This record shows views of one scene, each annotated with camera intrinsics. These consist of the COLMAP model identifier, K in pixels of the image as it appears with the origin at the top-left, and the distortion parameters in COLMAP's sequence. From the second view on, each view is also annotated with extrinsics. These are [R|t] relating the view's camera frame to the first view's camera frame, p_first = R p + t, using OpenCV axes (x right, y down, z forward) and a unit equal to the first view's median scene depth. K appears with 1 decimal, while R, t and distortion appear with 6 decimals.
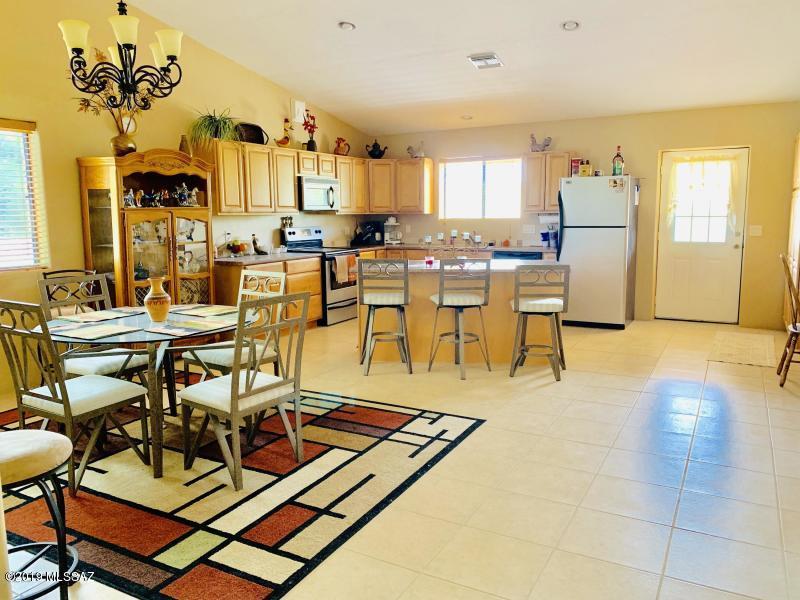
lens RADIAL K [[615.4, 0, 400.8], [0, 615.4, 302.3], [0, 0, 1]] dist [0.014744, 0.000000]
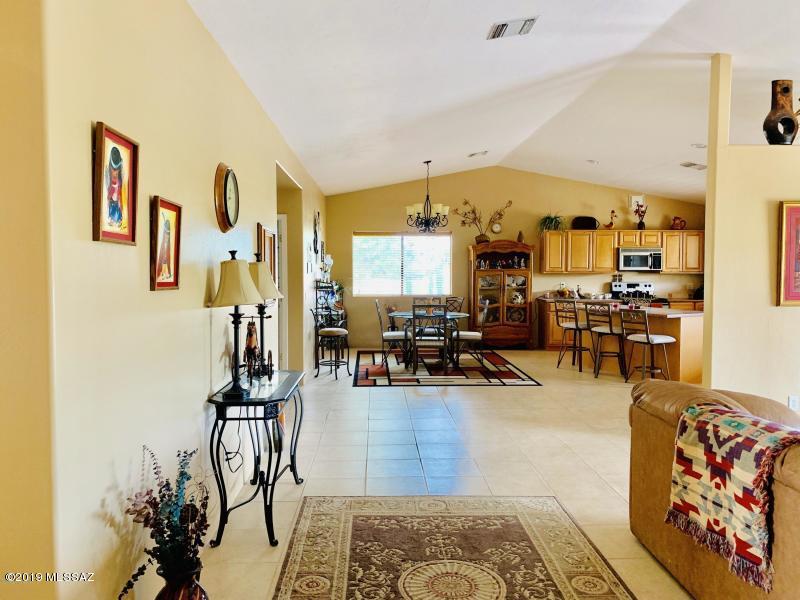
lens RADIAL K [[615.4, 0, 402.1], [0, 615.4, 296.9], [0, 0, 1]] dist [0.014744, 0.000000]
pose [[0.513499, 0.050017, -0.856631, 0.827203], [-0.129090, 0.991441, -0.019493, 0.007915], [0.848325, 0.120592, 0.515560, -0.185959]]
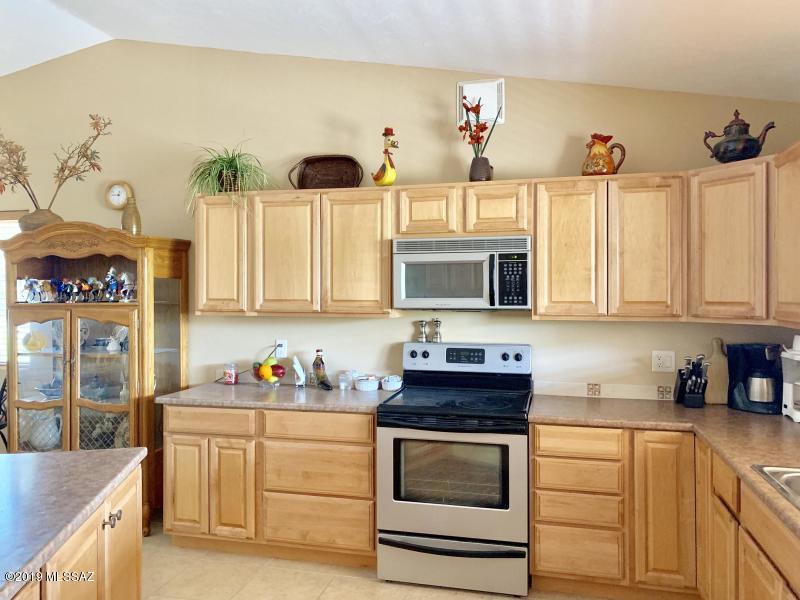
lens RADIAL K [[615.4, 0, 399.9], [0, 615.4, 298.7], [0, 0, 1]] dist [0.014744, 0.000000]
pose [[0.244756, 0.012069, -0.969510, 0.294449], [-0.145806, 0.989010, -0.024497, -0.144416], [0.958559, 0.147356, 0.243826, 0.876727]]
